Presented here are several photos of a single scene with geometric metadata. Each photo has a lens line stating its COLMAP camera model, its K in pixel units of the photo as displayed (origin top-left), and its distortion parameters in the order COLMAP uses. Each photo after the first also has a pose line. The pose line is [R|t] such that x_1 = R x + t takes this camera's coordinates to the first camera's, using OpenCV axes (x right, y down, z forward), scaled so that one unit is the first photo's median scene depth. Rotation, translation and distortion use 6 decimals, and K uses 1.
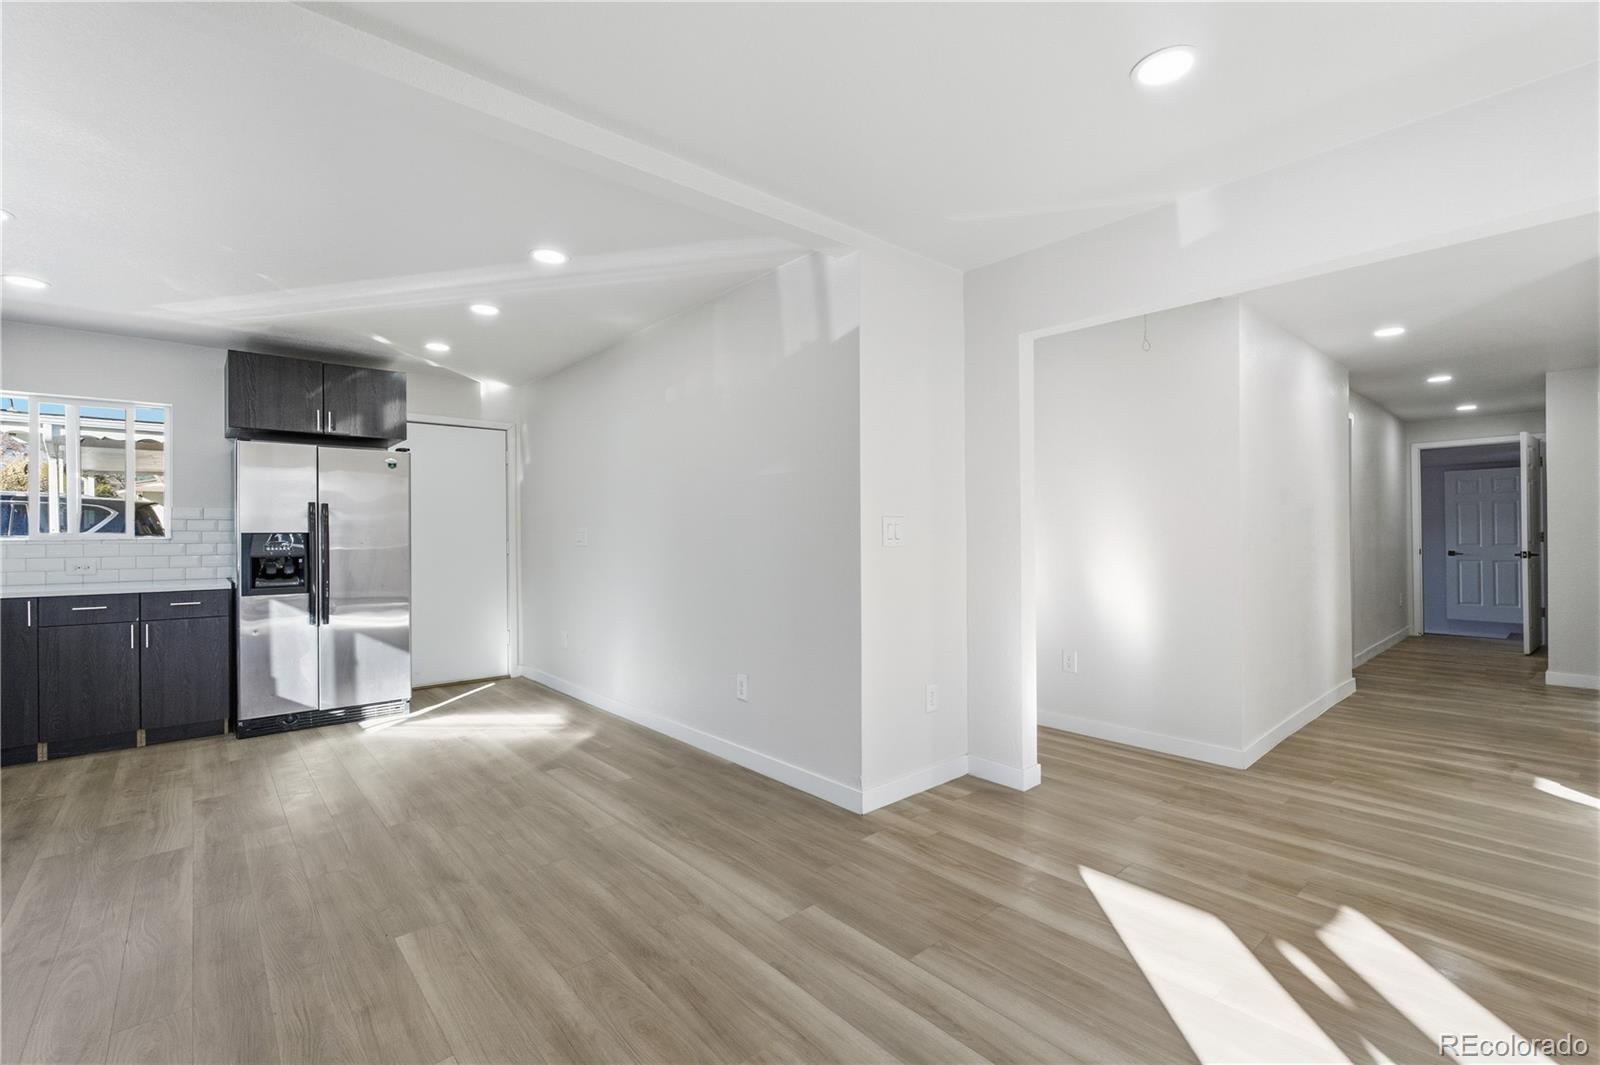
lens RADIAL K [[703.4, 0, 794.8], [0, 703.4, 530.1], [0, 0, 1]] dist [-0.007806, 0.001996]
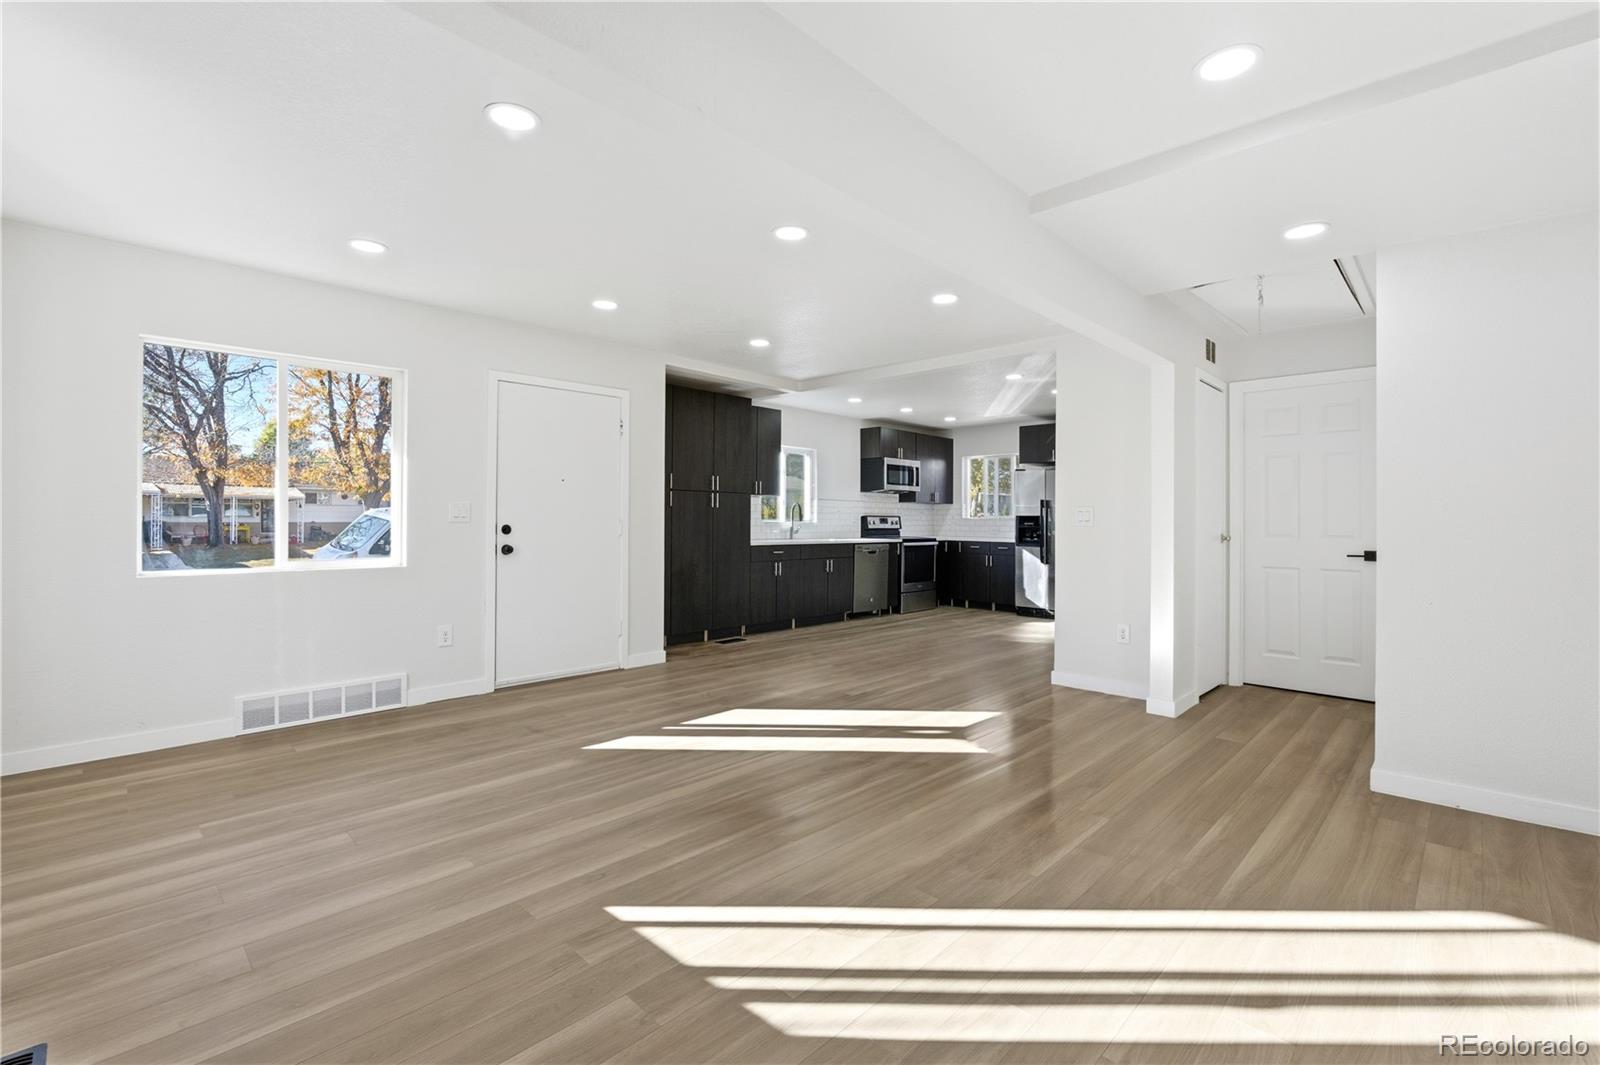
lens RADIAL K [[703.4, 0, 808.0], [0, 703.4, 526.6], [0, 0, 1]] dist [-0.007806, 0.001996]
pose [[0.106937, 0.021756, -0.994028, 1.542292], [-0.002529, 0.999763, 0.021609, -0.011234], [0.994263, 0.000203, 0.106967, 0.205291]]
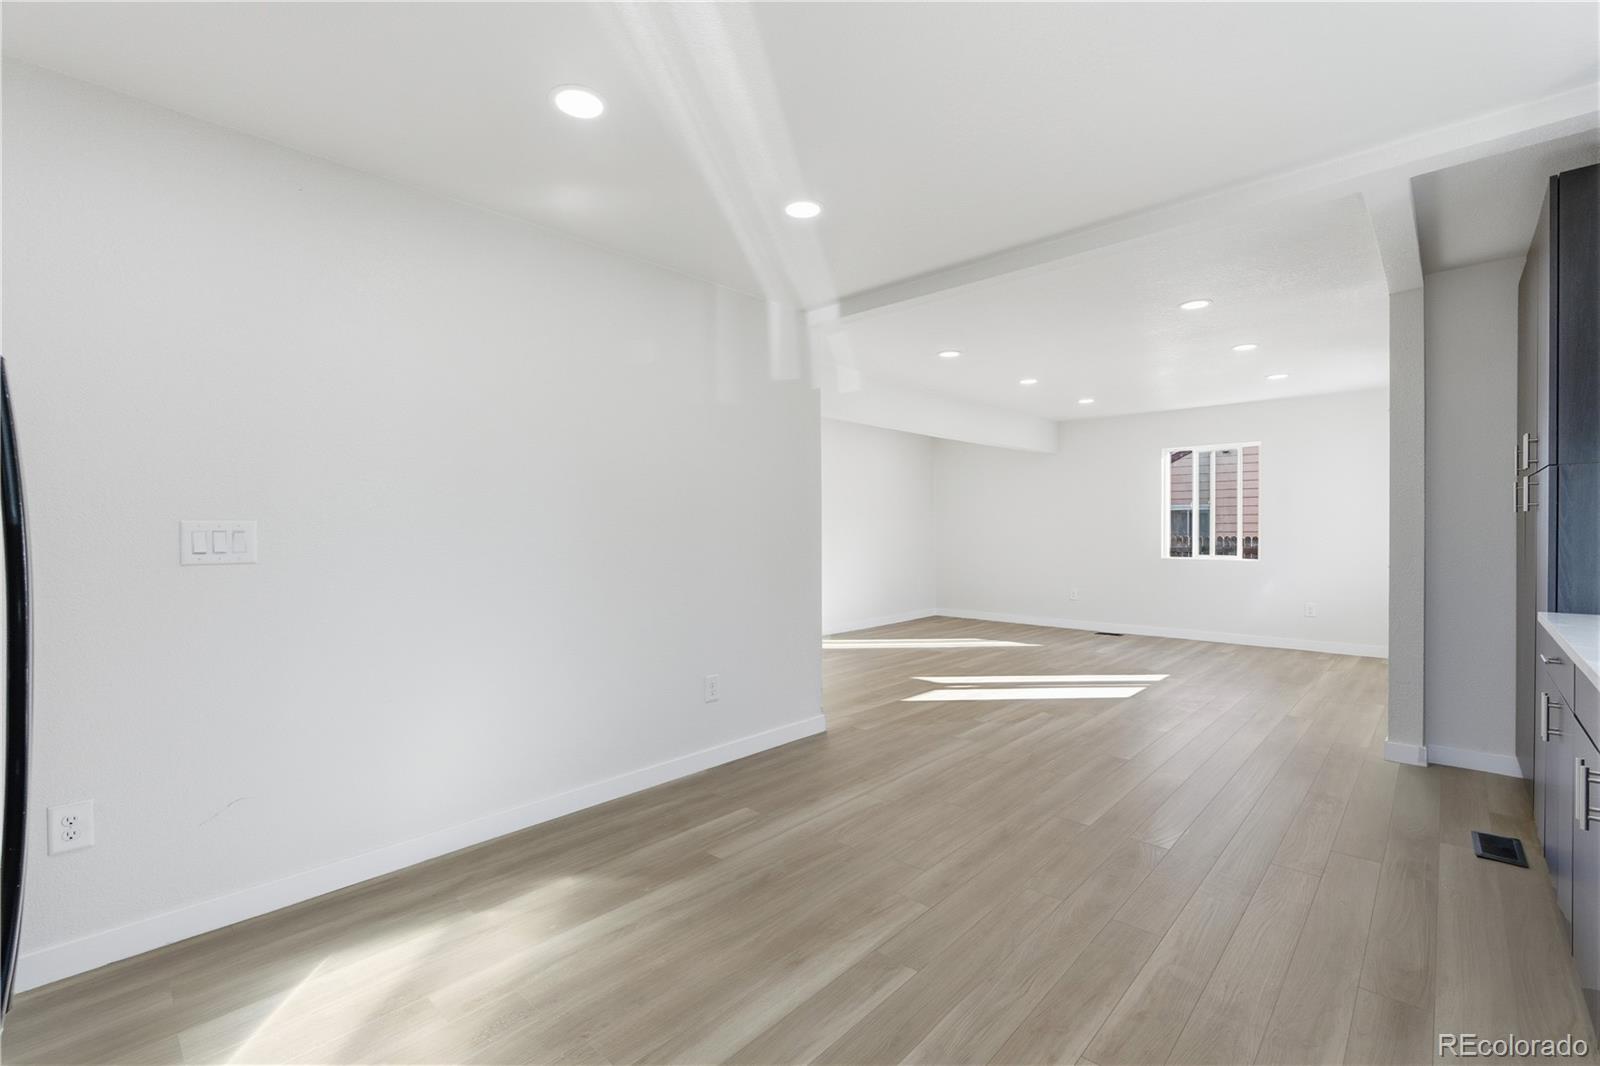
lens RADIAL K [[703.4, 0, 805.7], [0, 703.4, 530.3], [0, 0, 1]] dist [-0.007806, 0.001996]
pose [[-0.117722, 0.006965, 0.993022, -1.176974], [-0.003142, 0.999968, -0.007386, 0.007811], [-0.993042, -0.003989, -0.117696, 1.076949]]
